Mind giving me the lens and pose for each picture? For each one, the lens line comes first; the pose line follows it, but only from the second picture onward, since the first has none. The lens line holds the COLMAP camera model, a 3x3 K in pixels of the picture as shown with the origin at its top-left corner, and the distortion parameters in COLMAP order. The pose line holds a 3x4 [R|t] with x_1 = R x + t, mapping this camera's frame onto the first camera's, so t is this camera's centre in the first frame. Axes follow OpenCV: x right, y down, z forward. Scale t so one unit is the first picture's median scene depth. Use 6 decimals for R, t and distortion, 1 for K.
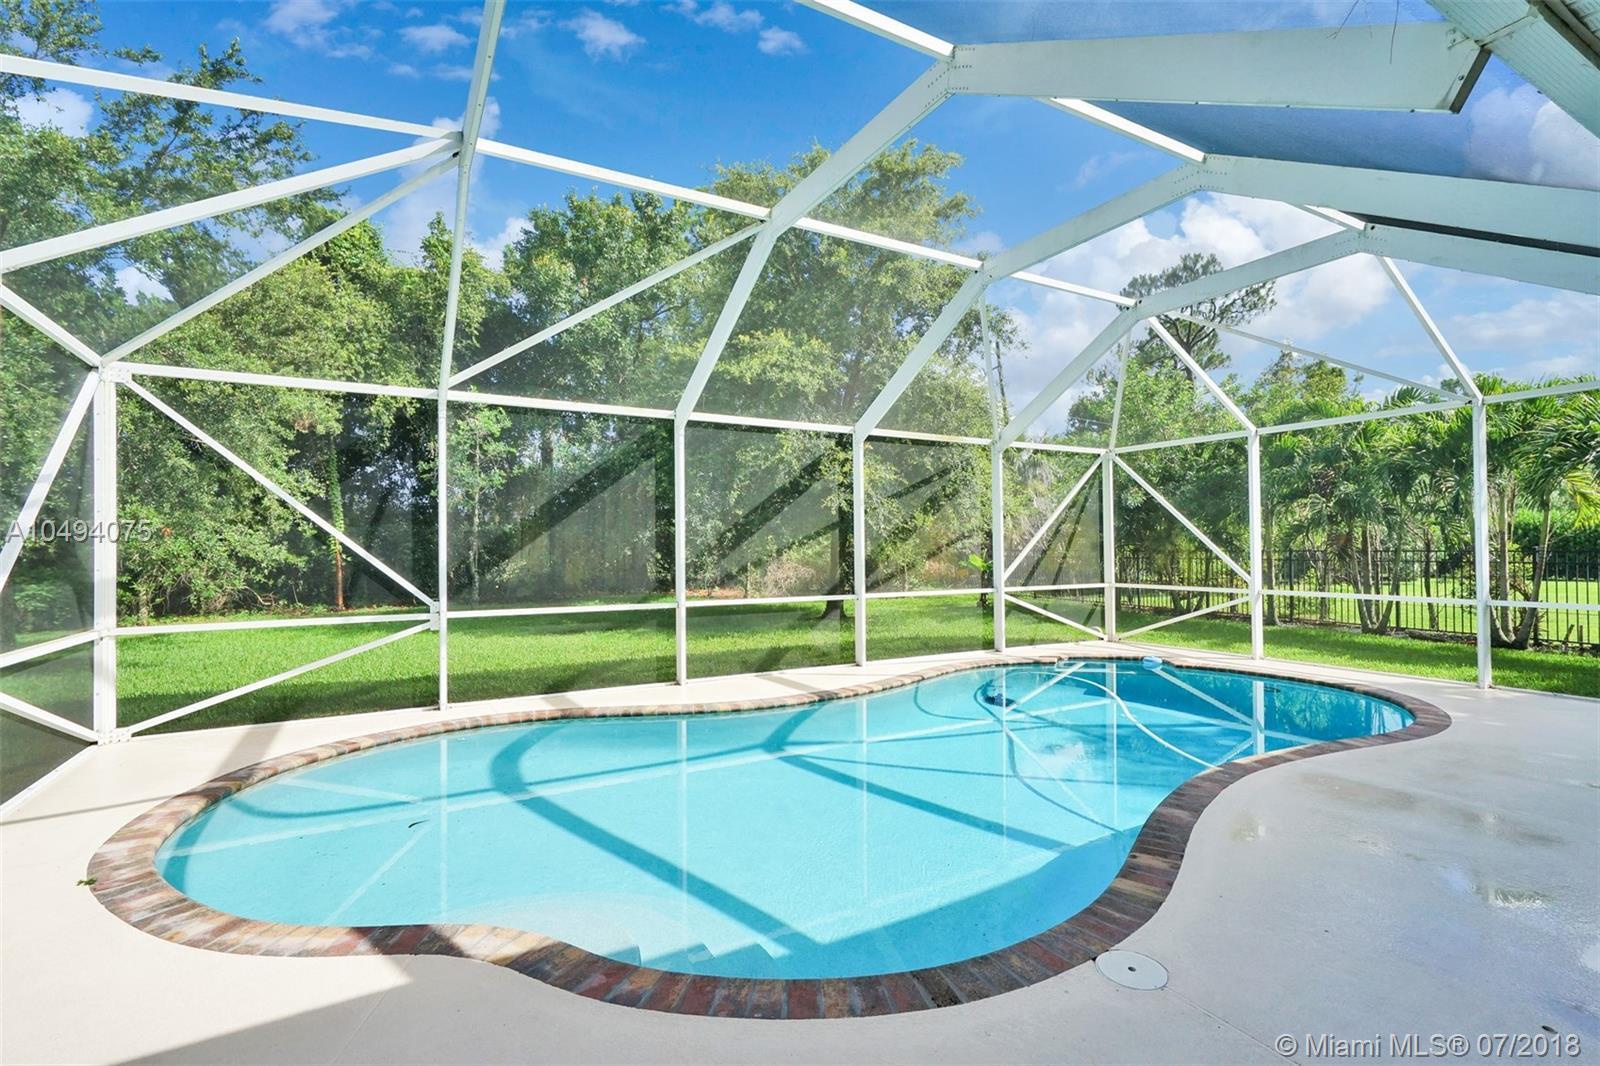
lens RADIAL K [[738.7, 0, 800.4], [0, 738.7, 533.8], [0, 0, 1]] dist [0.004440, -0.000382]
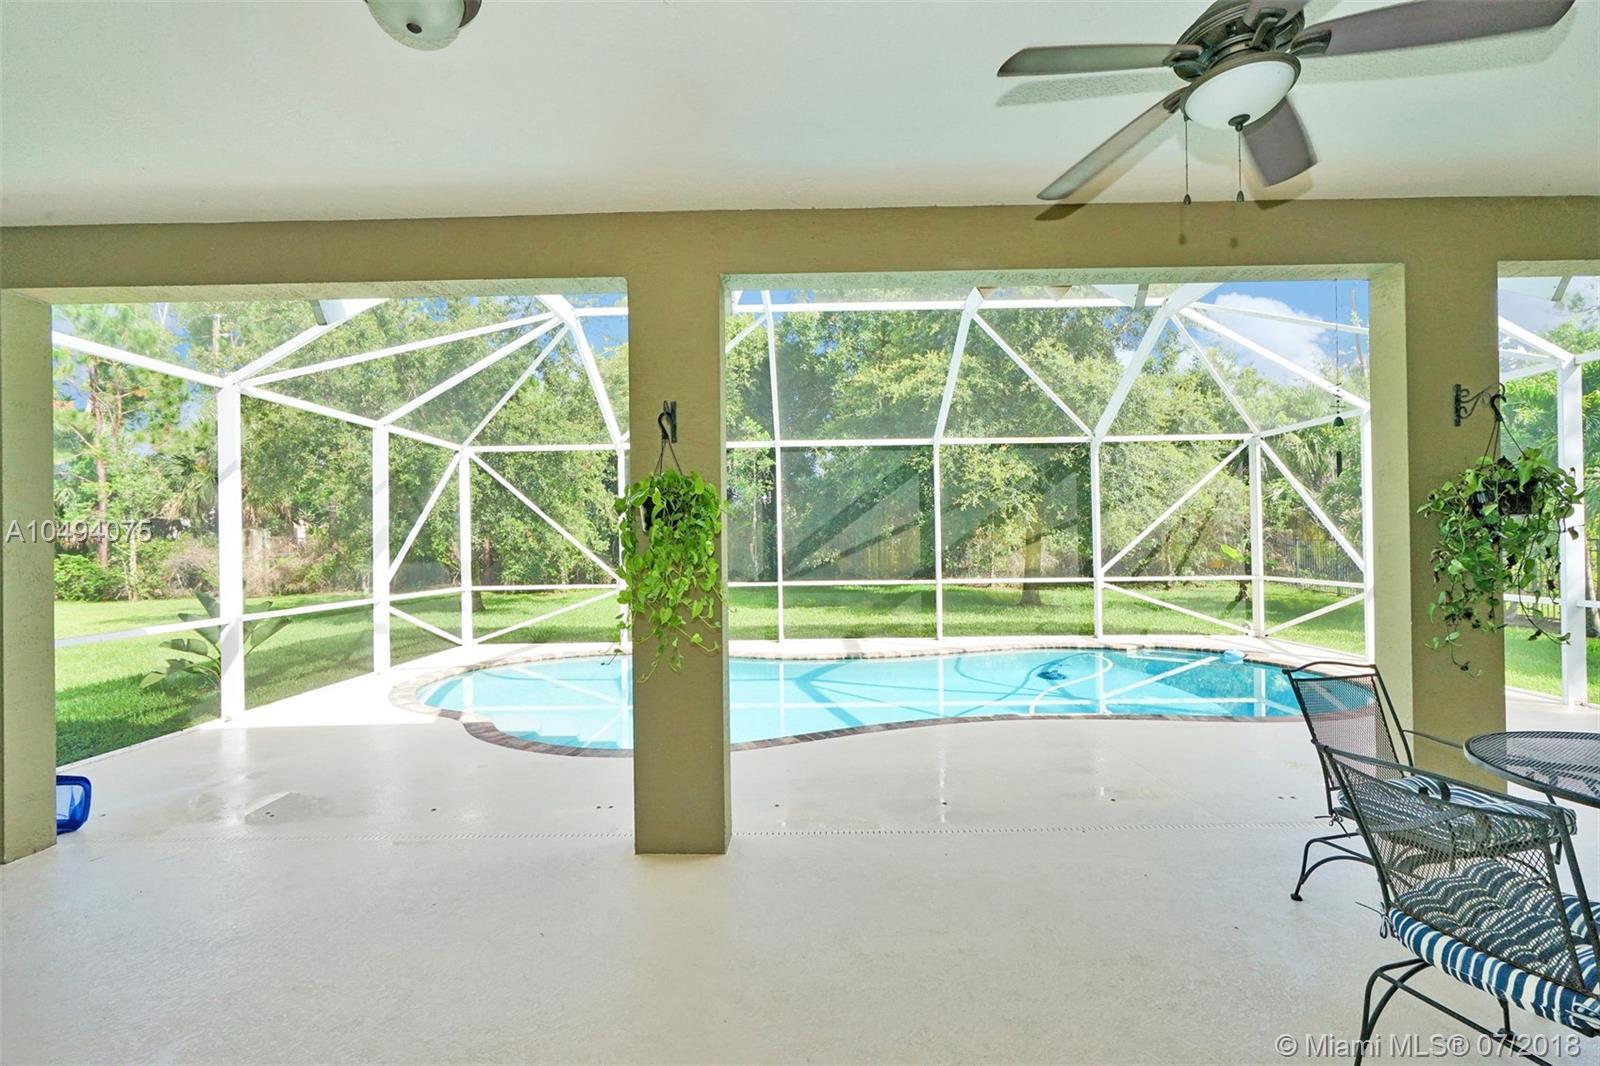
lens RADIAL K [[738.7, 0, 794.4], [0, 738.7, 538.6], [0, 0, 1]] dist [0.004440, -0.000382]
pose [[0.867093, -0.002630, -0.498139, 0.488352], [0.016800, 0.999572, 0.023966, -0.017282], [0.497863, -0.029150, 0.866766, -0.151200]]
